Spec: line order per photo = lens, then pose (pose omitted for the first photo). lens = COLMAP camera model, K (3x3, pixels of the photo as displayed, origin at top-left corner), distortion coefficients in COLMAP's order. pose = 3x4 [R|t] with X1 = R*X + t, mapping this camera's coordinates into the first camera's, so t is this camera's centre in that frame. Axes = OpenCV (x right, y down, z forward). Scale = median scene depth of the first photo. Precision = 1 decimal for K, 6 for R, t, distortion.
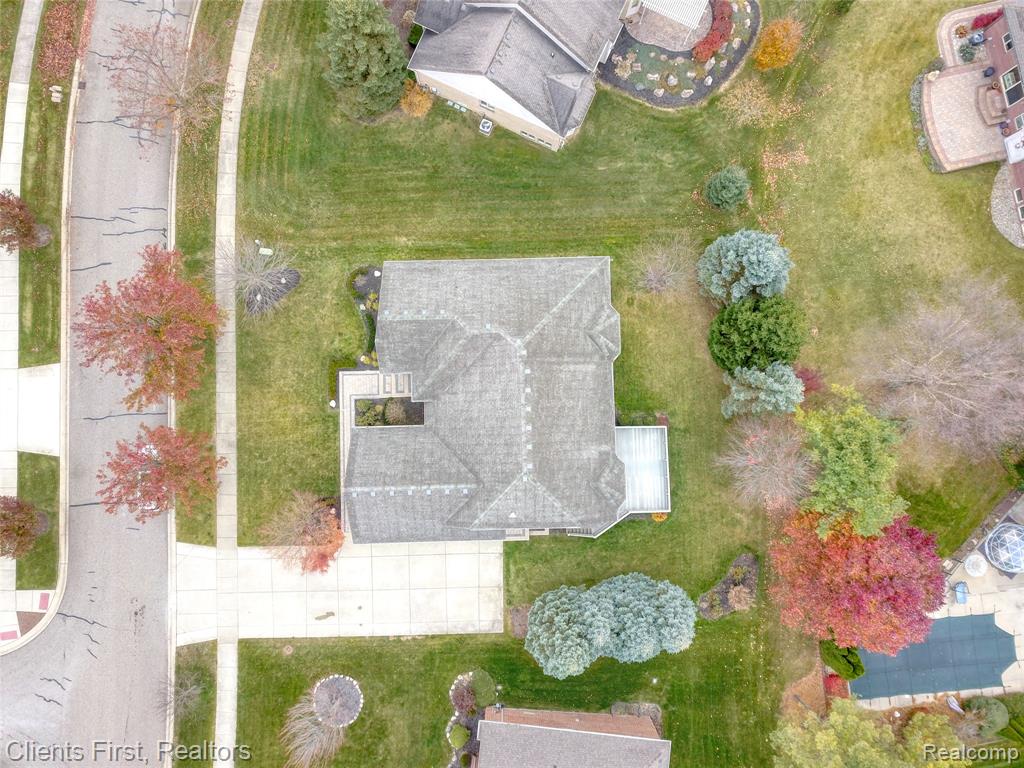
lens RADIAL K [[800.2, 0, 513.1], [0, 800.2, 378.6], [0, 0, 1]] dist [0.037179, -0.034516]
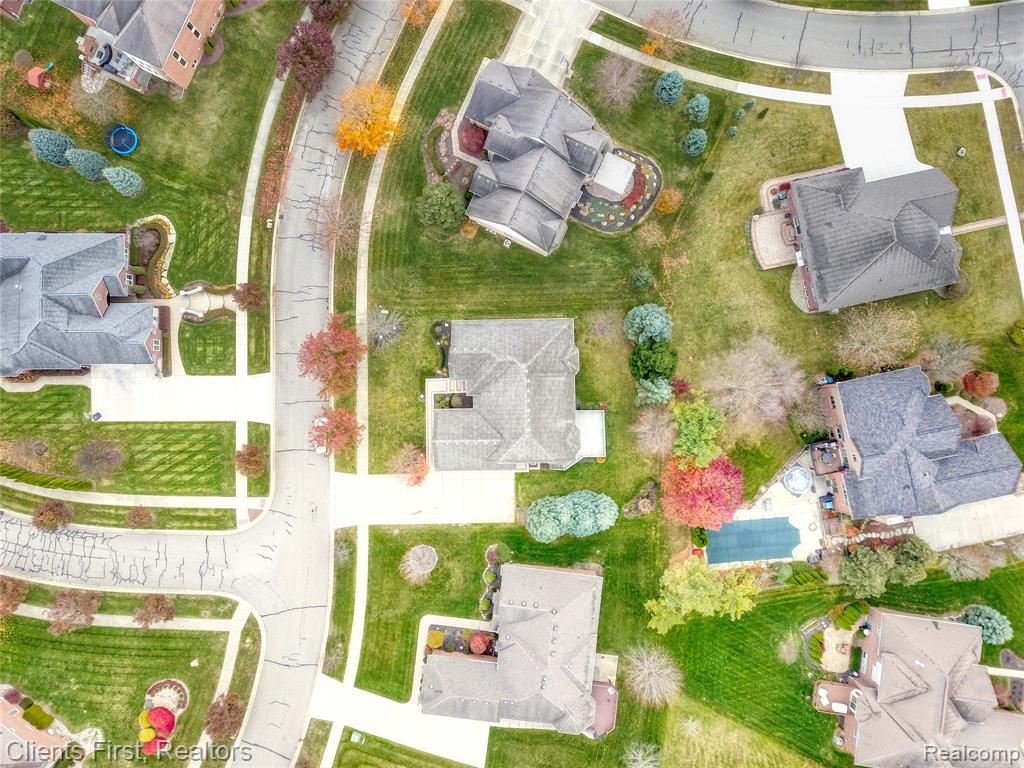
lens RADIAL K [[800.2, 0, 504.9], [0, 800.2, 382.7], [0, 0, 1]] dist [0.037179, -0.034516]
pose [[0.999699, 0.008905, -0.022858, 0.004778], [-0.008506, 0.999811, 0.017481, -0.032884], [0.023010, -0.017281, 0.999586, -0.797740]]
